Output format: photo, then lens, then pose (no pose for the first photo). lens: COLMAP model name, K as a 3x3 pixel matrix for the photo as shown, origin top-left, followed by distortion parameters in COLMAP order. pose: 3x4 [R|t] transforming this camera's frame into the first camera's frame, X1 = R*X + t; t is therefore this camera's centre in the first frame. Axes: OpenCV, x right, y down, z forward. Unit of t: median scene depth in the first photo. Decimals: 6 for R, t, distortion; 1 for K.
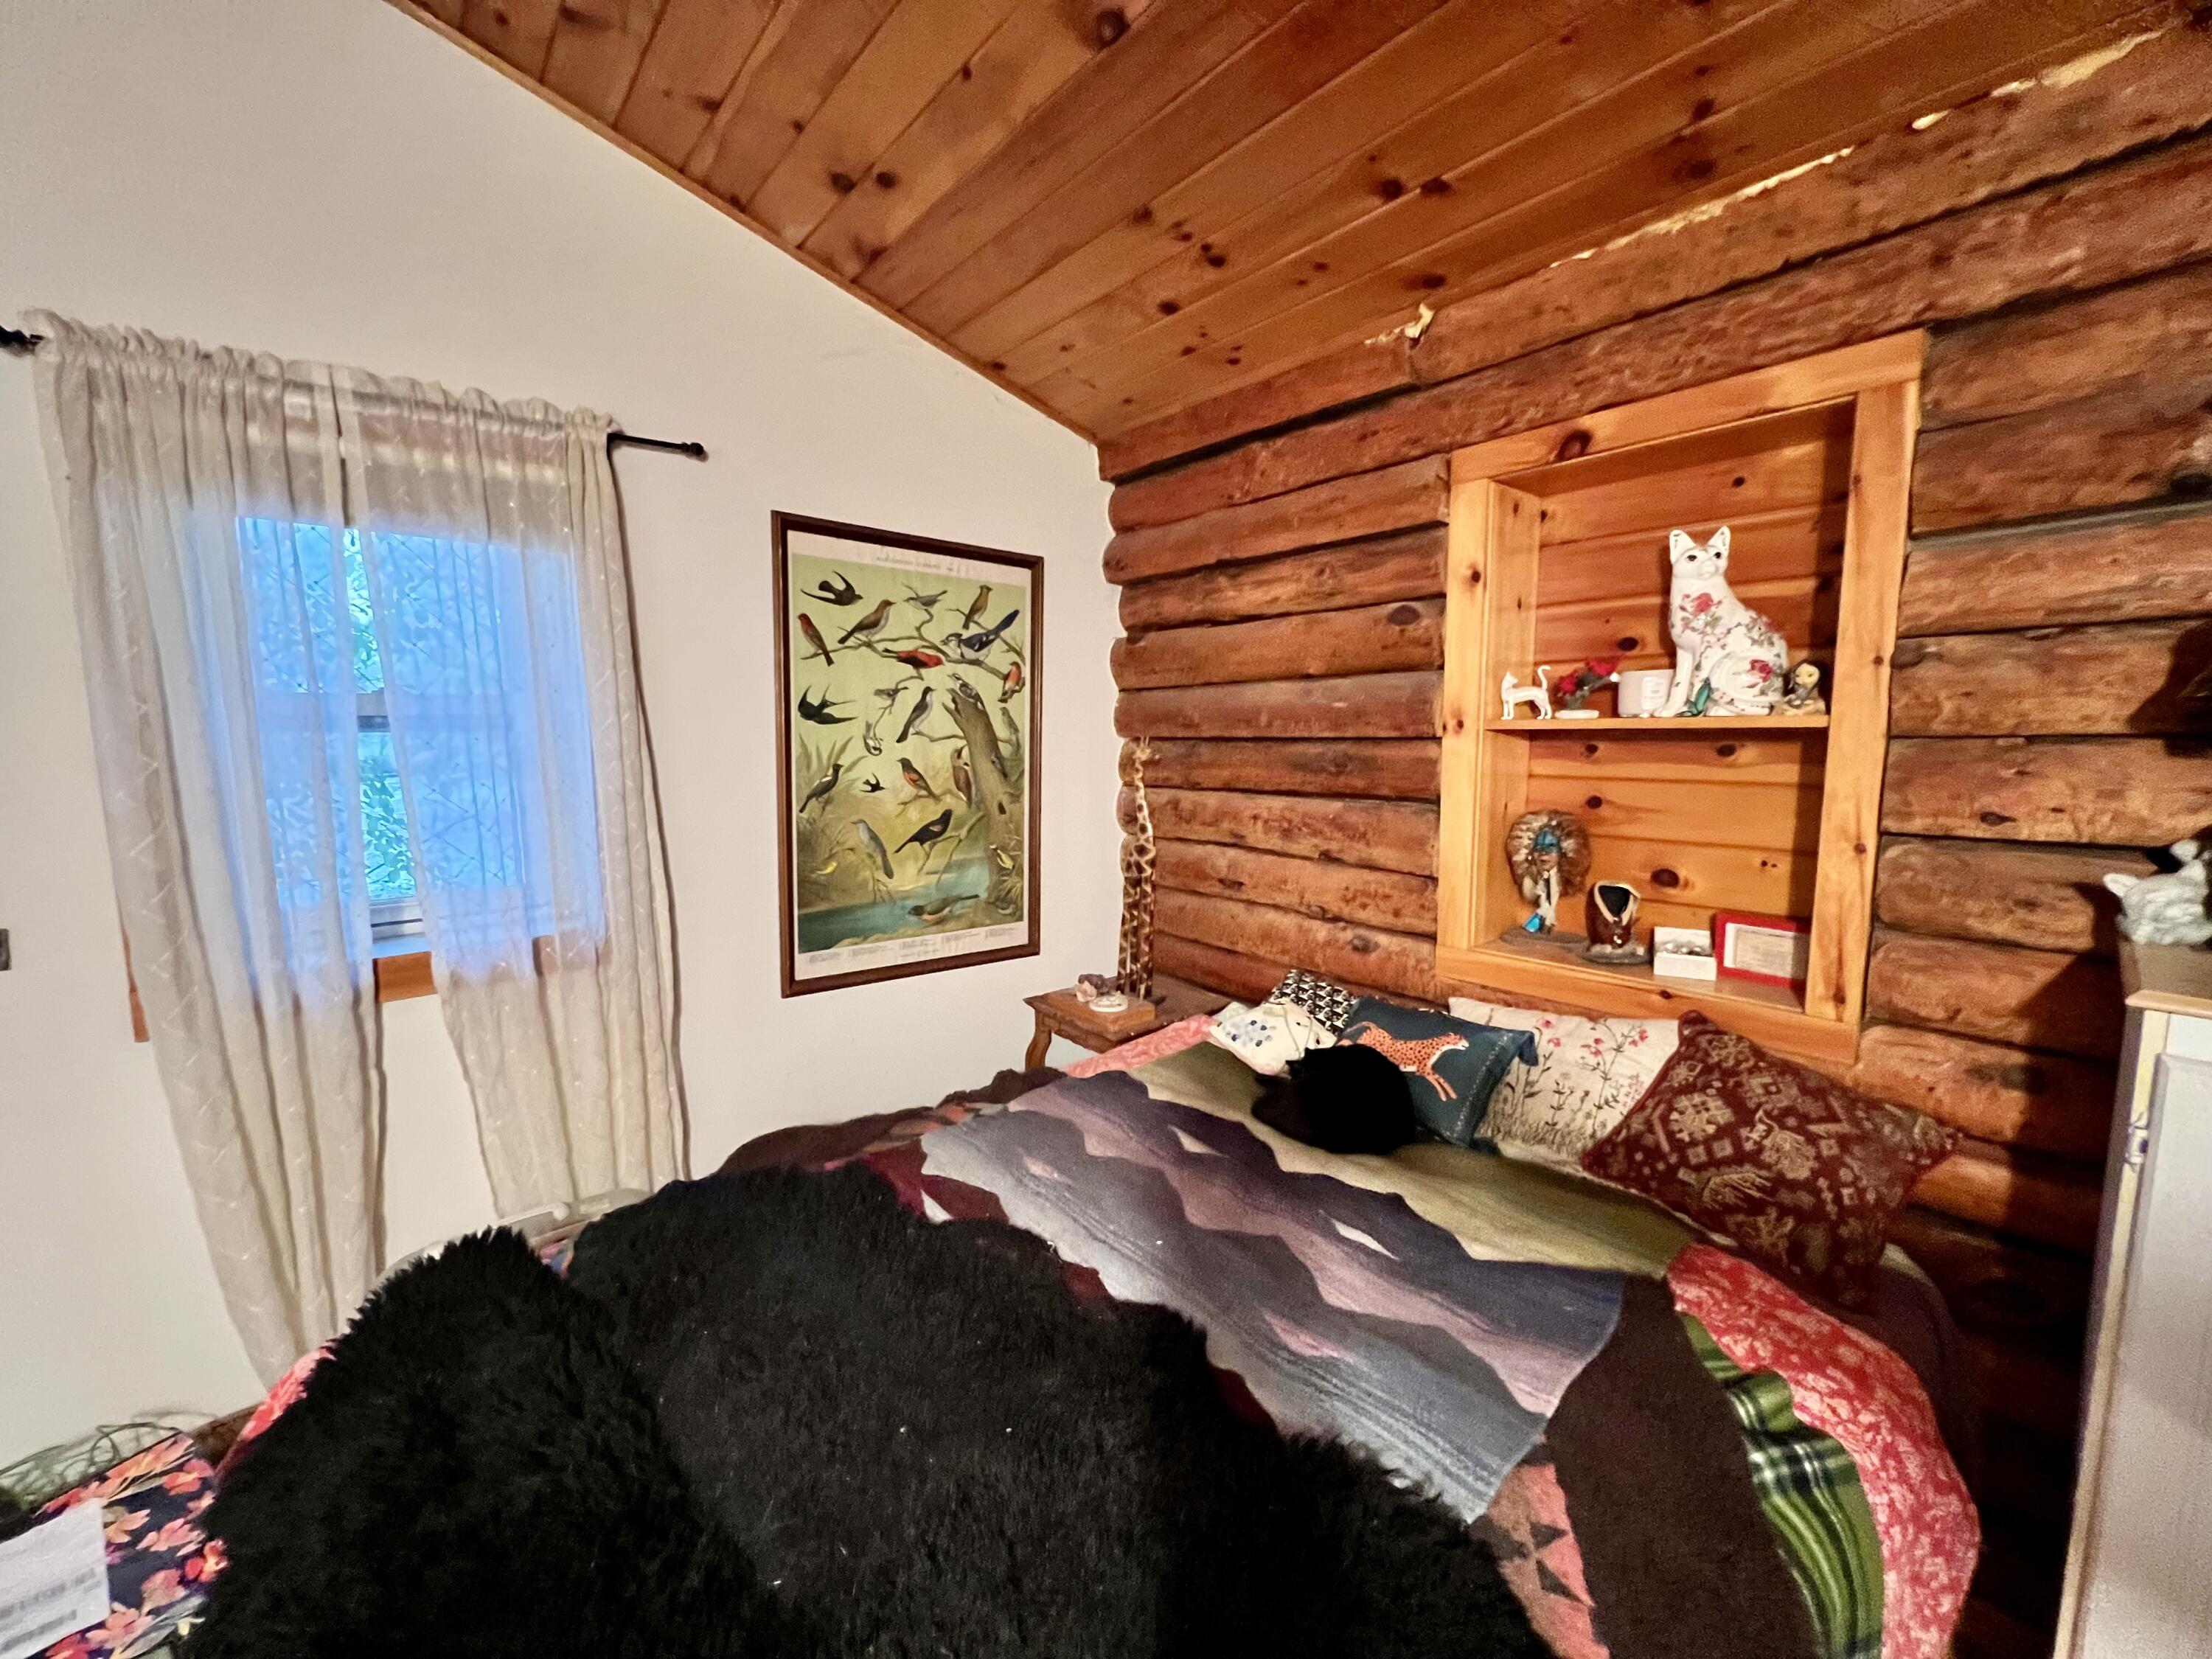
lens RADIAL K [[882.9, 0, 1099.1], [0, 882.9, 830.0], [0, 0, 1]] dist [-0.003206, 0.000356]
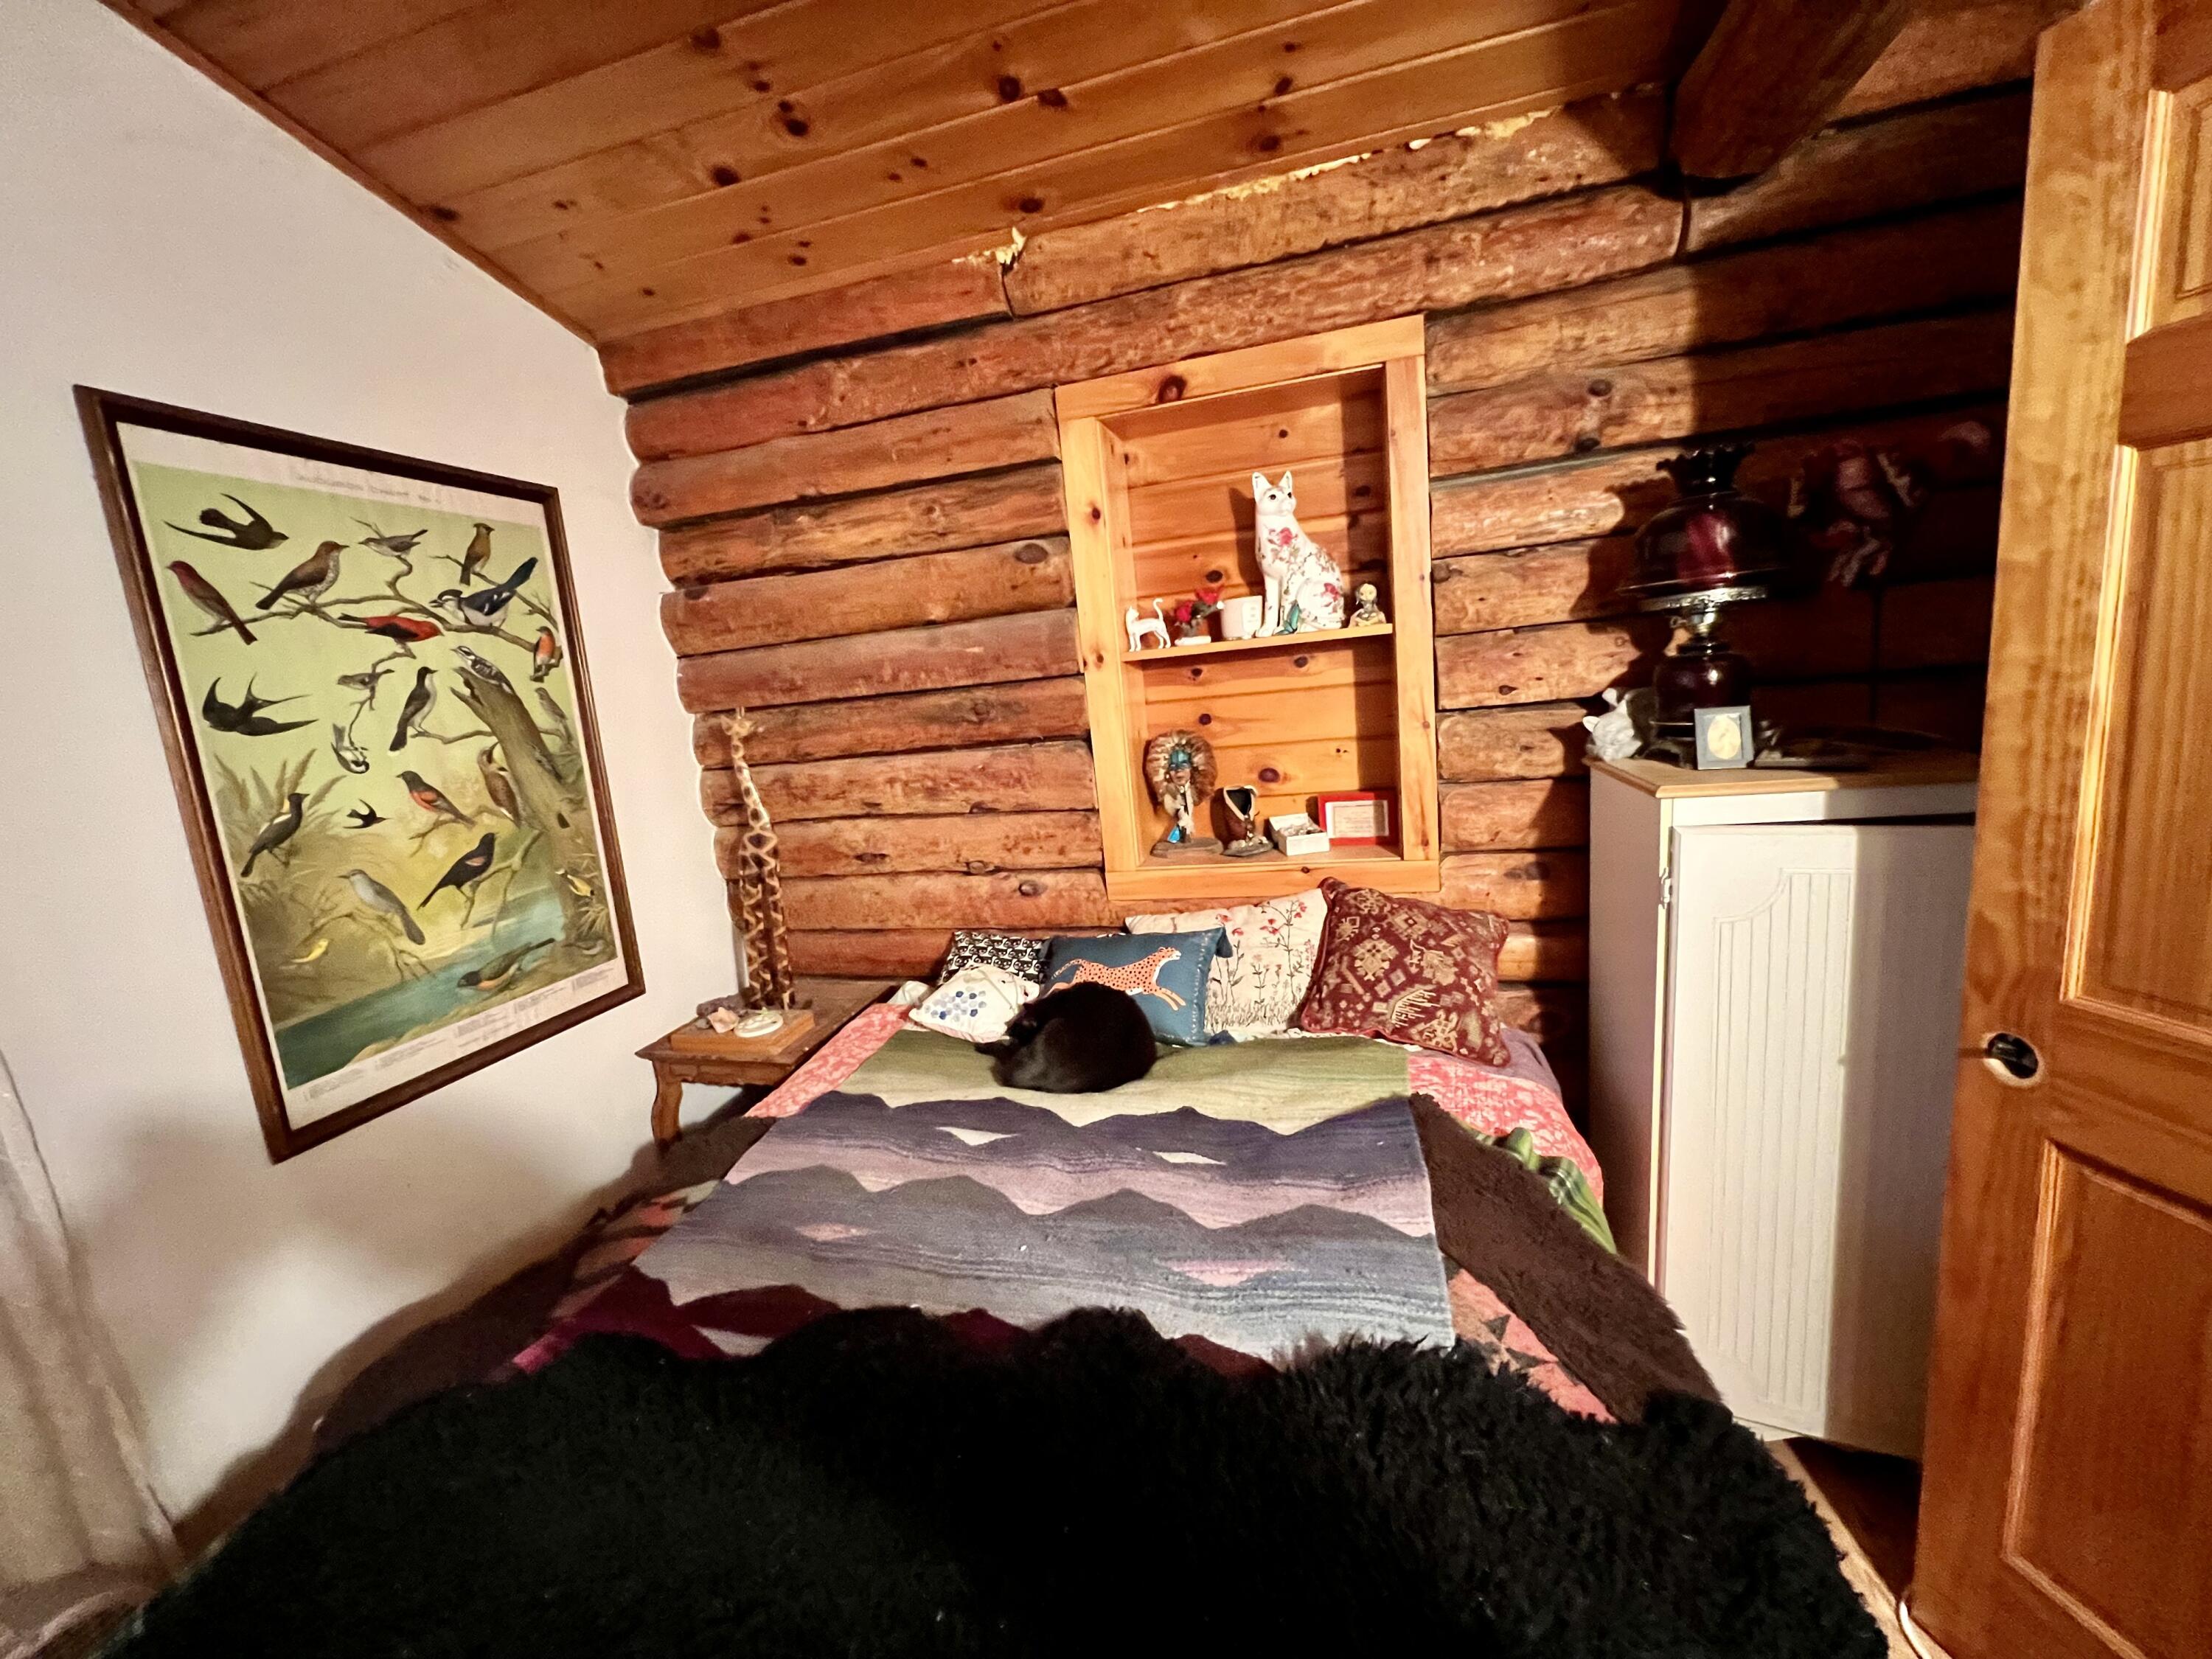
lens RADIAL K [[882.9, 0, 1103.9], [0, 882.9, 828.6], [0, 0, 1]] dist [-0.003206, 0.000356]
pose [[0.816922, -0.179116, 0.548230, -0.211717], [0.158439, 0.983678, 0.085293, -0.012159], [-0.554559, 0.017183, 0.831967, 0.151611]]
